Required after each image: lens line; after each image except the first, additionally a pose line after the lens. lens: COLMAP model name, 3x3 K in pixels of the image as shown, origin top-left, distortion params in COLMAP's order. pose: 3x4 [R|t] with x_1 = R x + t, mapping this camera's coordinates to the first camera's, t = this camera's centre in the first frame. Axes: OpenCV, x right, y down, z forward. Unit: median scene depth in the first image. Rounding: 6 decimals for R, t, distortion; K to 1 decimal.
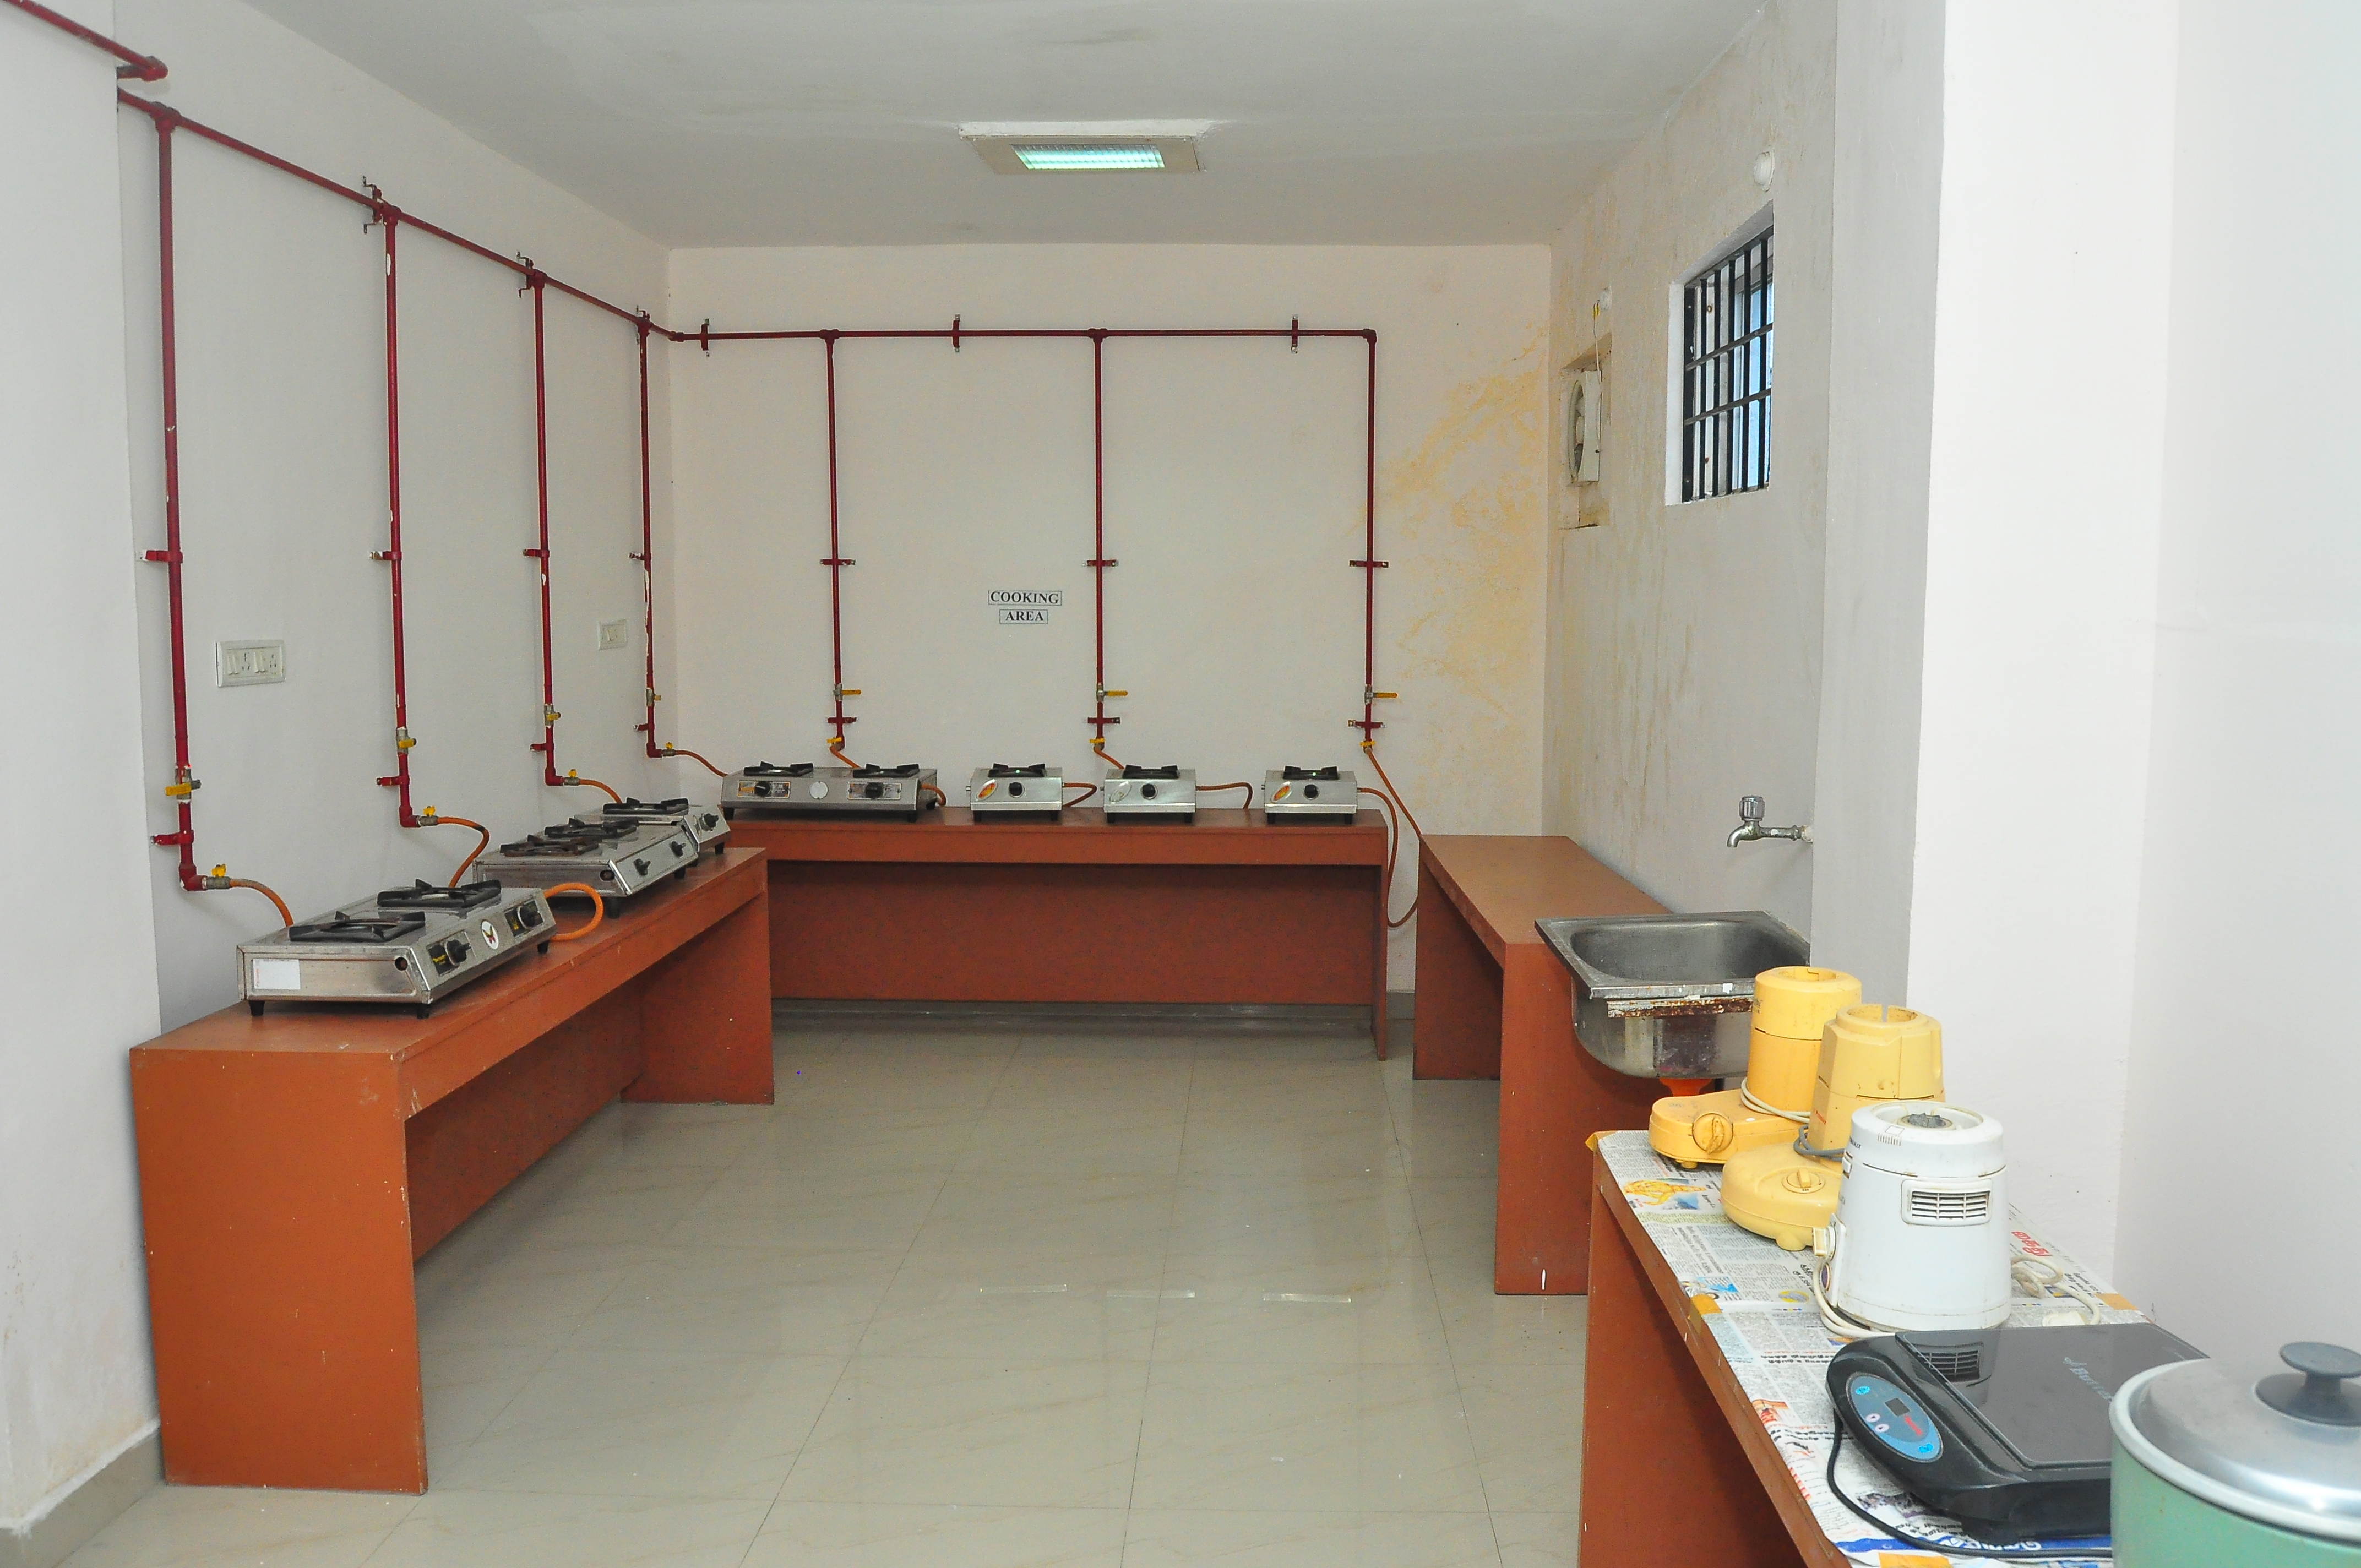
lens RADIAL K [[1816.3, 0, 1193.9], [0, 1816.3, 787.9], [0, 0, 1]] dist [-0.080178, 0.021780]
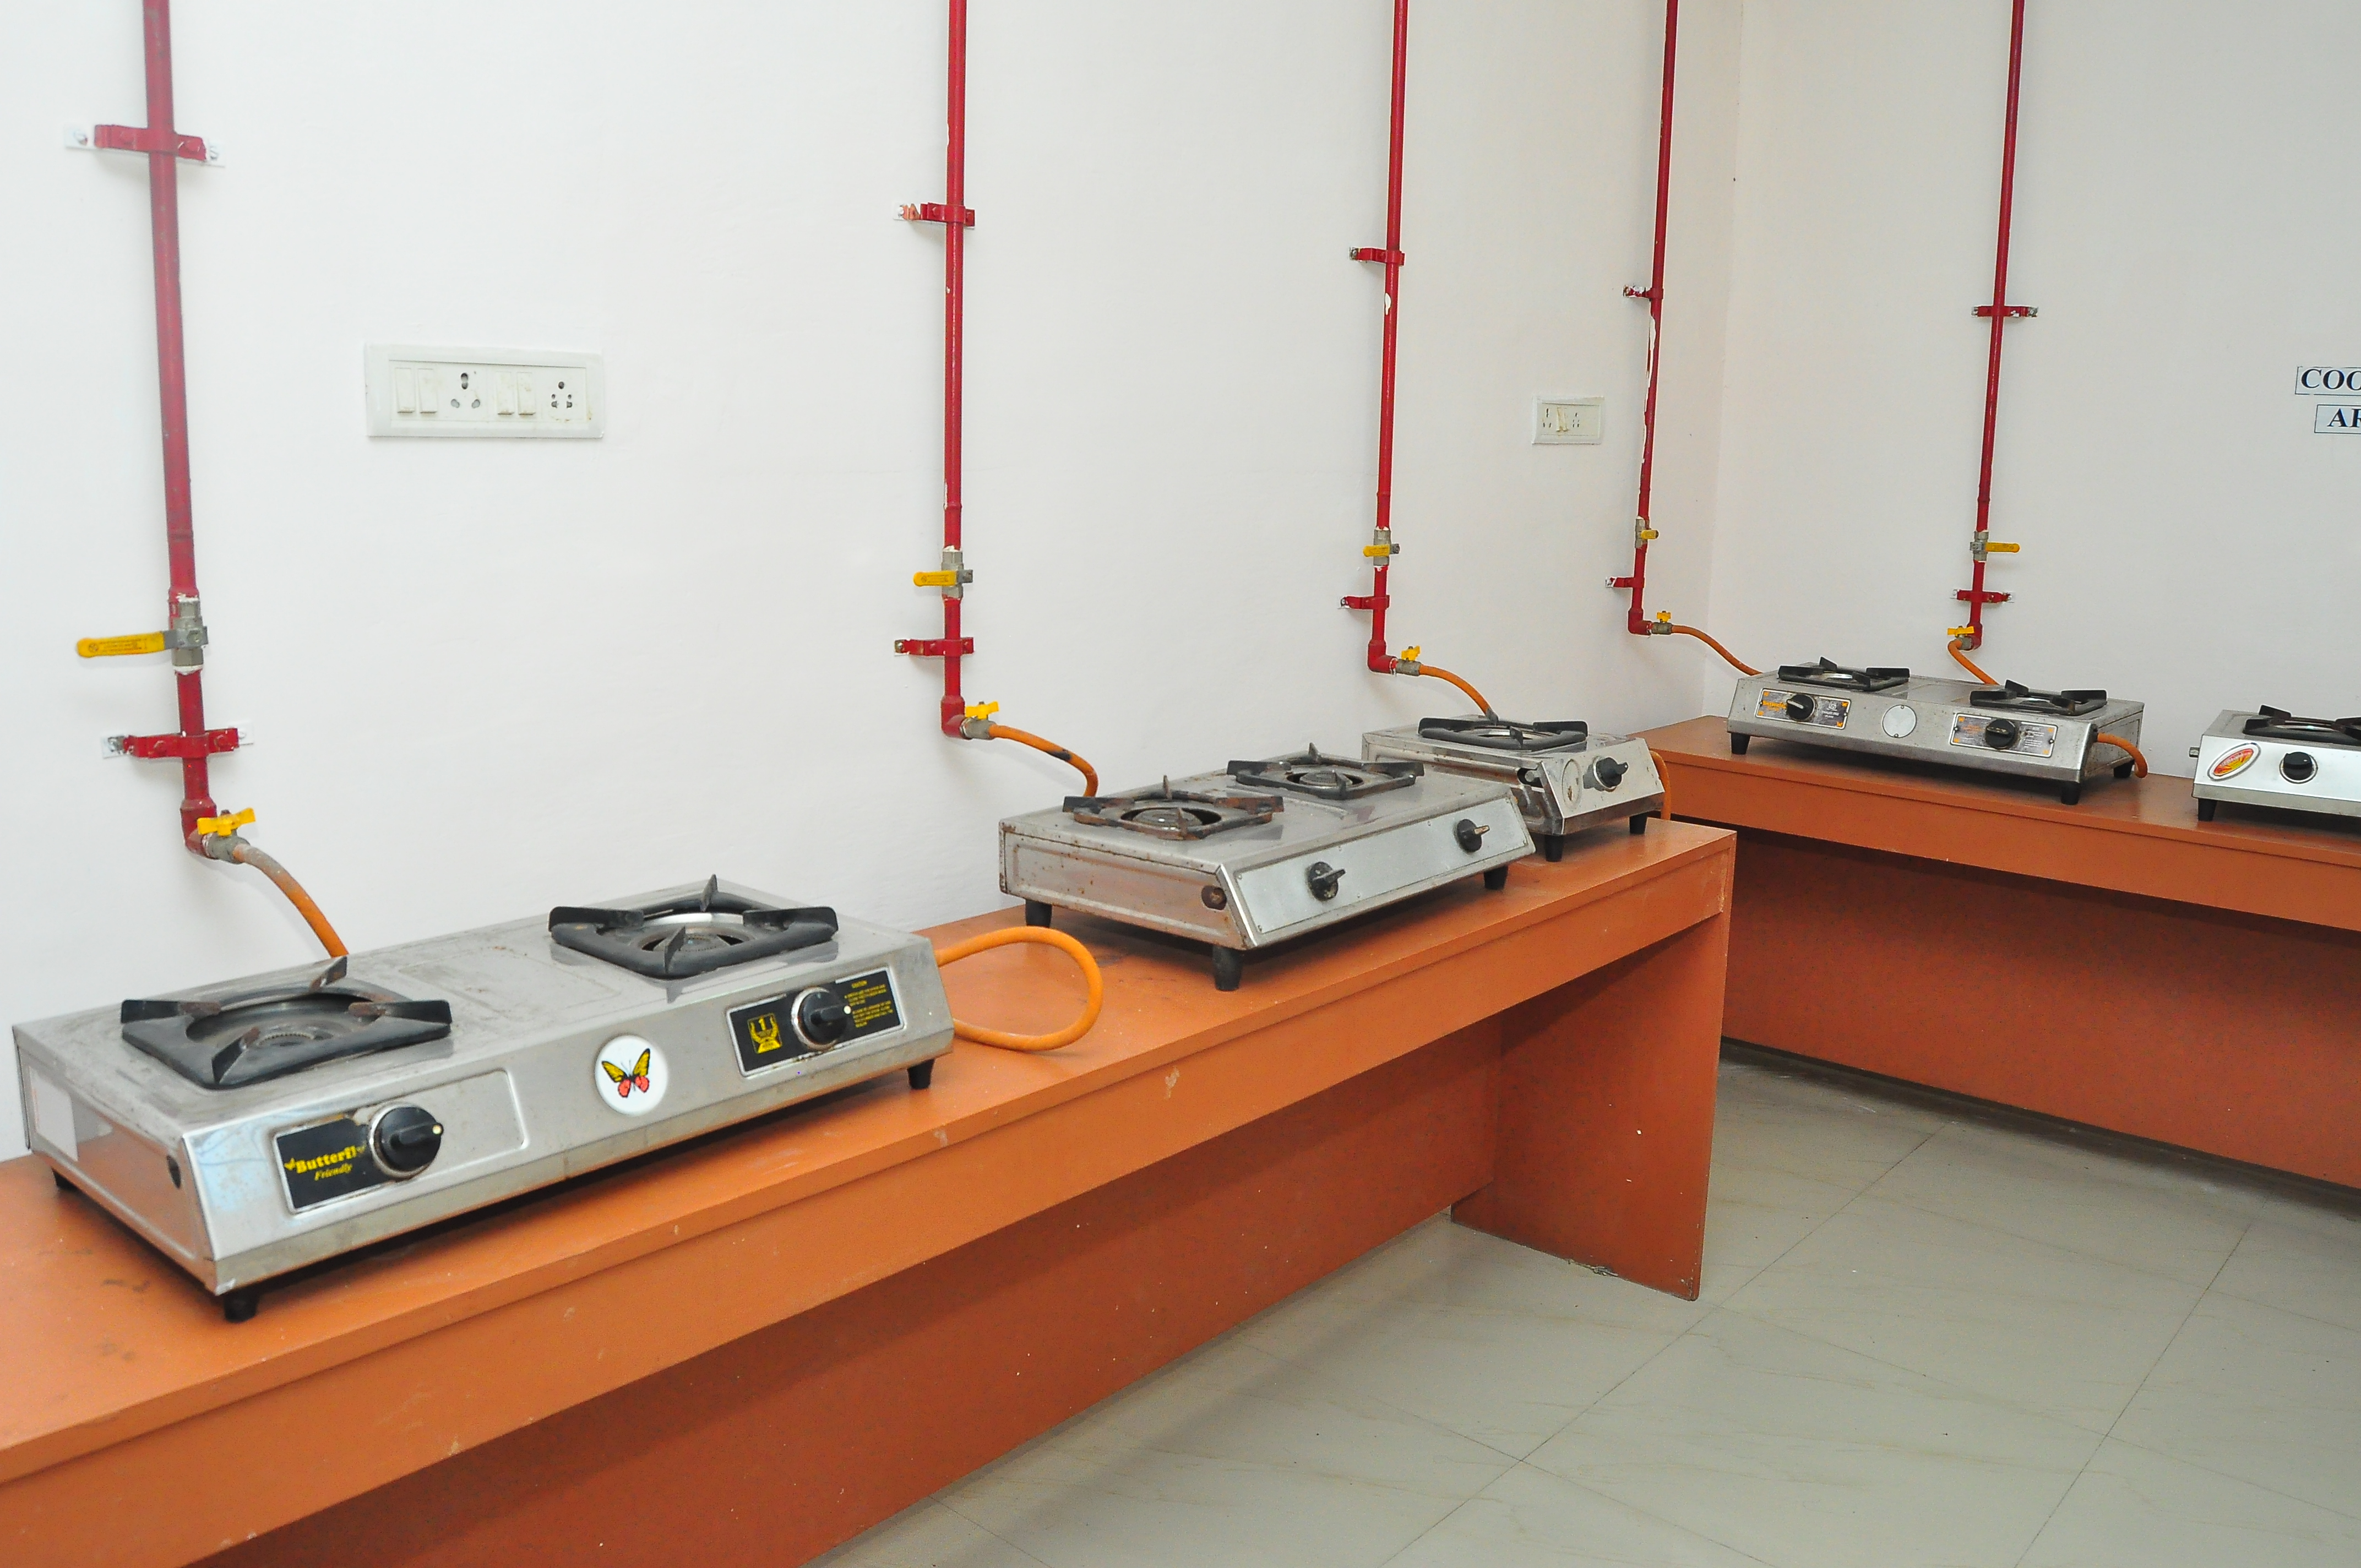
lens RADIAL K [[1816.3, 0, 1236.5], [0, 1816.3, 779.2], [0, 0, 1]] dist [-0.080178, 0.021780]
pose [[0.782513, 0.131719, -0.608542, -0.031522], [-0.085859, 0.990857, 0.104066, -0.020433], [0.616686, -0.029185, 0.786668, 0.446540]]
